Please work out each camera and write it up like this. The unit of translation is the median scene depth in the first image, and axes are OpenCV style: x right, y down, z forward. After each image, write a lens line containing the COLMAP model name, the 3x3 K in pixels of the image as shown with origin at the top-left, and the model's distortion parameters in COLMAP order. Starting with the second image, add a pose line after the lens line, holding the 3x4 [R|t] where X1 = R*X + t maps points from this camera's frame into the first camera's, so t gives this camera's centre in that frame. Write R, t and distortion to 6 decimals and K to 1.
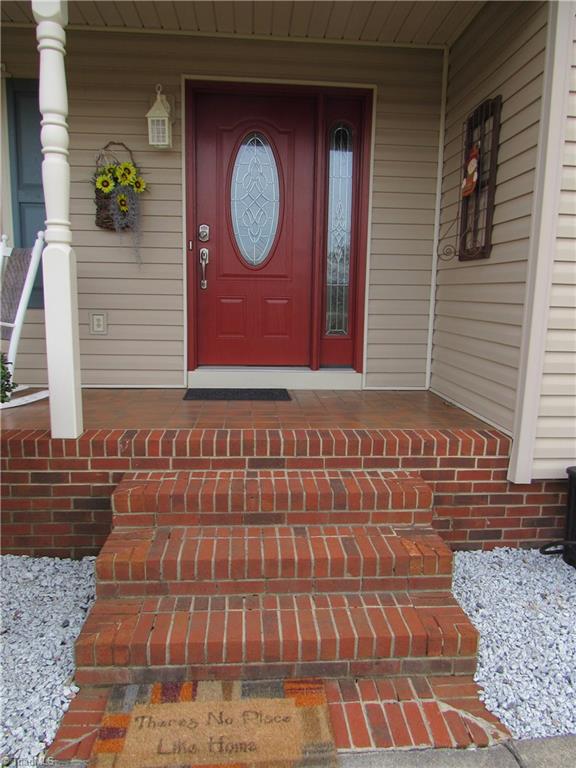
lens RADIAL K [[551.2, 0, 285.6], [0, 551.2, 383.7], [0, 0, 1]] dist [-0.025637, 0.007125]
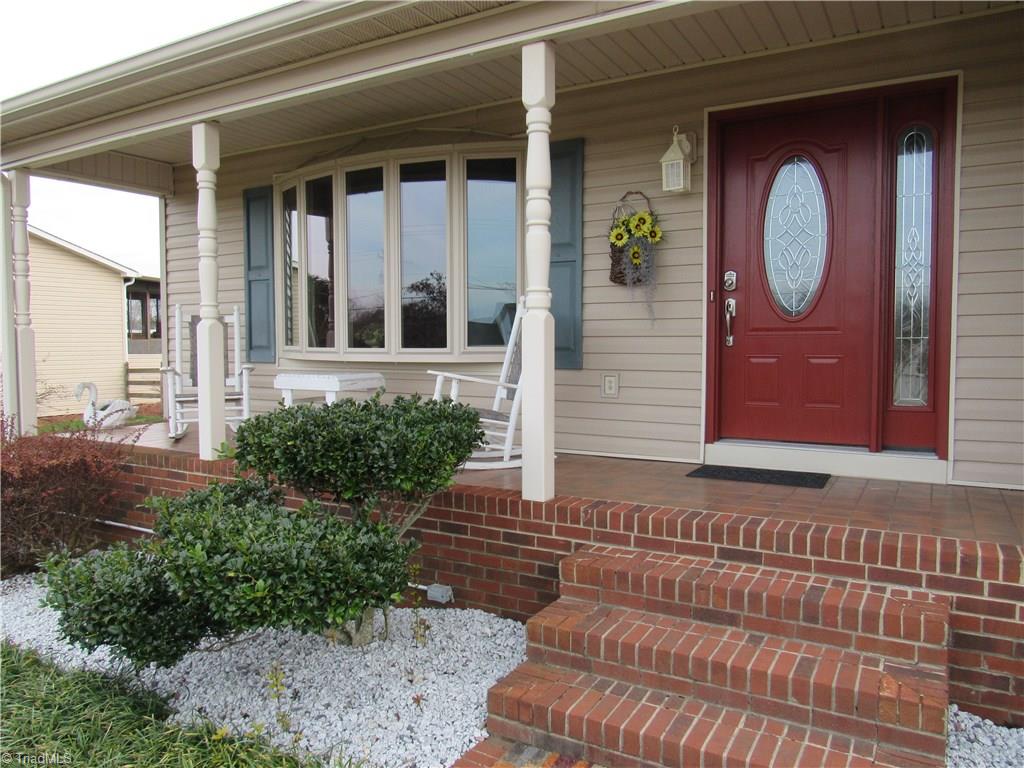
lens RADIAL K [[734.9, 0, 507.5], [0, 734.9, 379.6], [0, 0, 1]] dist [-0.025637, 0.007125]
pose [[0.824858, 0.008068, -0.565282, 0.305010], [-0.071751, 0.993307, -0.090521, 0.004929], [0.560768, 0.115226, 0.819916, -0.143178]]
